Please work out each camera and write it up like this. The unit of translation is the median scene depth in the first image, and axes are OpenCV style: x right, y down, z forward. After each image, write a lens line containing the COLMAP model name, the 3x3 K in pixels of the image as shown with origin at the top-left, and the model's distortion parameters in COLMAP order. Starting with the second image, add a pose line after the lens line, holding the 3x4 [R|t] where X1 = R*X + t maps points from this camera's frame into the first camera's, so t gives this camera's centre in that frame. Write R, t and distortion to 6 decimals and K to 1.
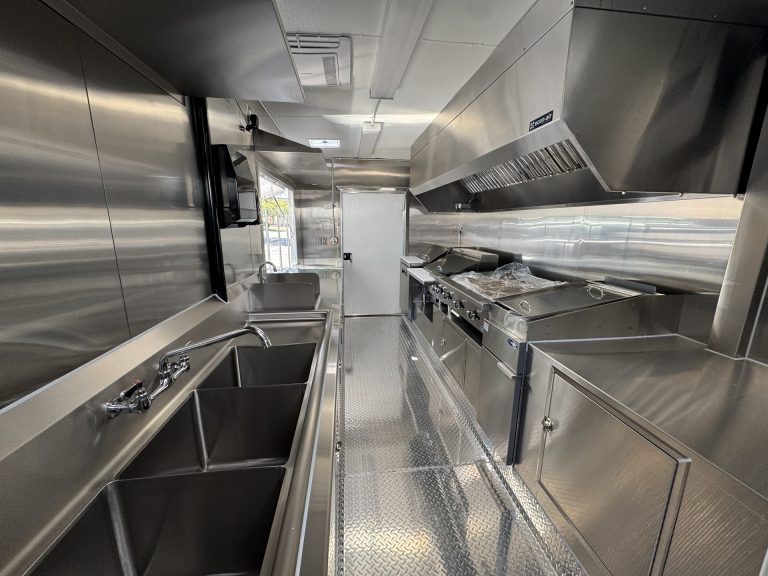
lens RADIAL K [[309.9, 0, 383.1], [0, 309.9, 292.2], [0, 0, 1]] dist [0.001441, -0.001124]
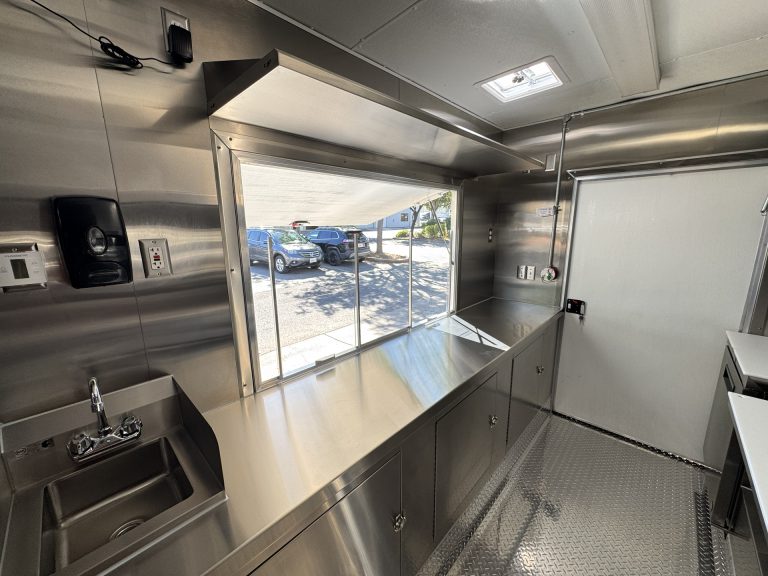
lens RADIAL K [[309.9, 0, 378.3], [0, 309.9, 288.8], [0, 0, 1]] dist [0.001441, -0.001124]
pose [[0.633890, 0.143294, -0.760033, 0.065934], [-0.158914, 0.985851, 0.053330, -0.124357], [0.756921, 0.086974, 0.647693, 0.438451]]
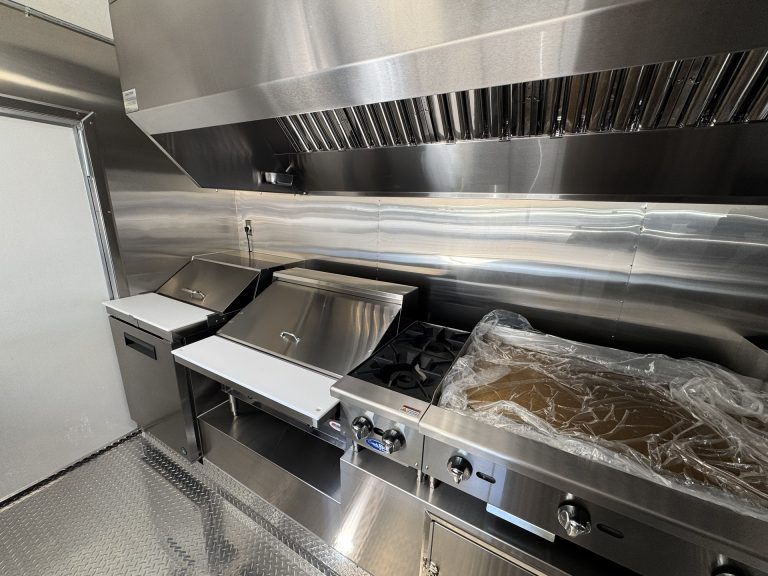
lens RADIAL K [[309.9, 0, 384.9], [0, 309.9, 288.3], [0, 0, 1]] dist [0.001441, -0.001124]
pose [[0.591802, -0.198462, 0.781271, -0.035036], [0.154740, 0.979162, 0.131518, -0.135040], [-0.791092, 0.043061, 0.610180, 0.524946]]
